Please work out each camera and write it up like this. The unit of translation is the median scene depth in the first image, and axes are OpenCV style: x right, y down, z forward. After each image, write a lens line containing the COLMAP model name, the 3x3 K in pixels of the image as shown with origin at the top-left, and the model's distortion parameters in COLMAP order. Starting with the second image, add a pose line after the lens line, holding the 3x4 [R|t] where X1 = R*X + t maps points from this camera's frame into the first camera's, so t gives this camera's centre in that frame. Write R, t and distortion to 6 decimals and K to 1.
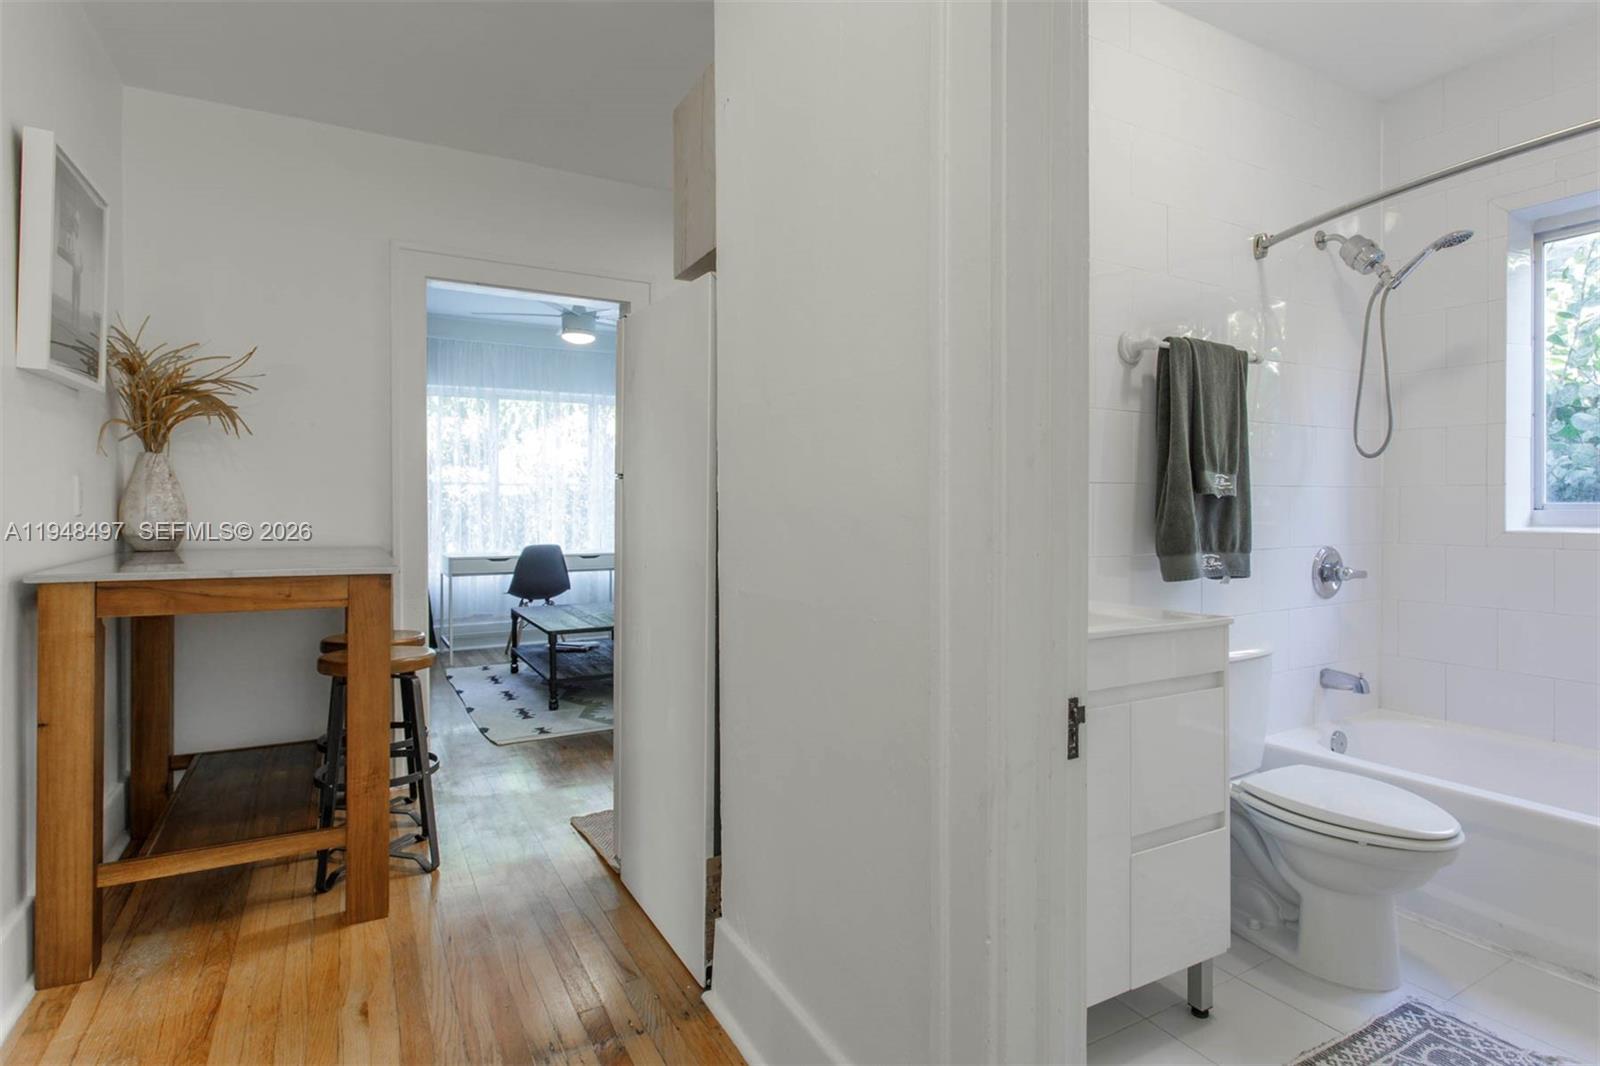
lens RADIAL K [[845.0, 0, 824.5], [0, 845.0, 516.6], [0, 0, 1]] dist [-0.030331, 0.013840]
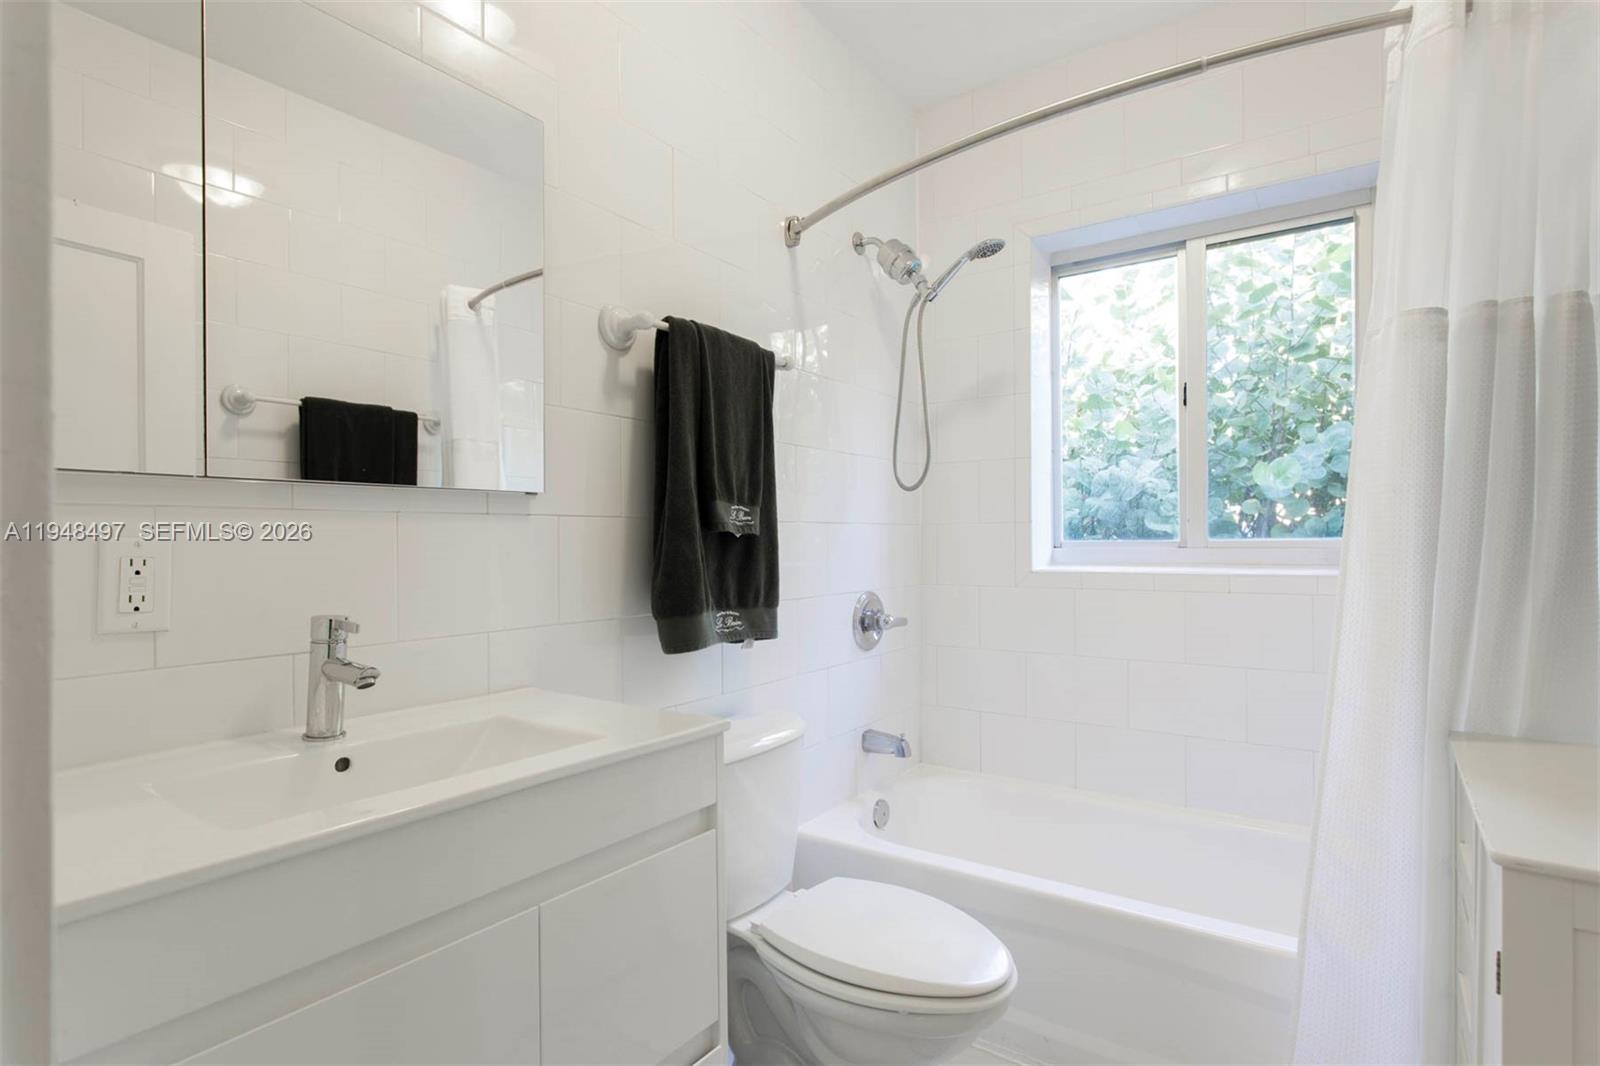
lens RADIAL K [[797.8, 0, 761.8], [0, 797.8, 536.8], [0, 0, 1]] dist [-0.060962, 0.038032]
pose [[0.923328, 0.000561, 0.384011, 0.202748], [0.005927, 0.999859, -0.015712, -0.010503], [-0.383965, 0.016783, 0.923195, 0.310151]]
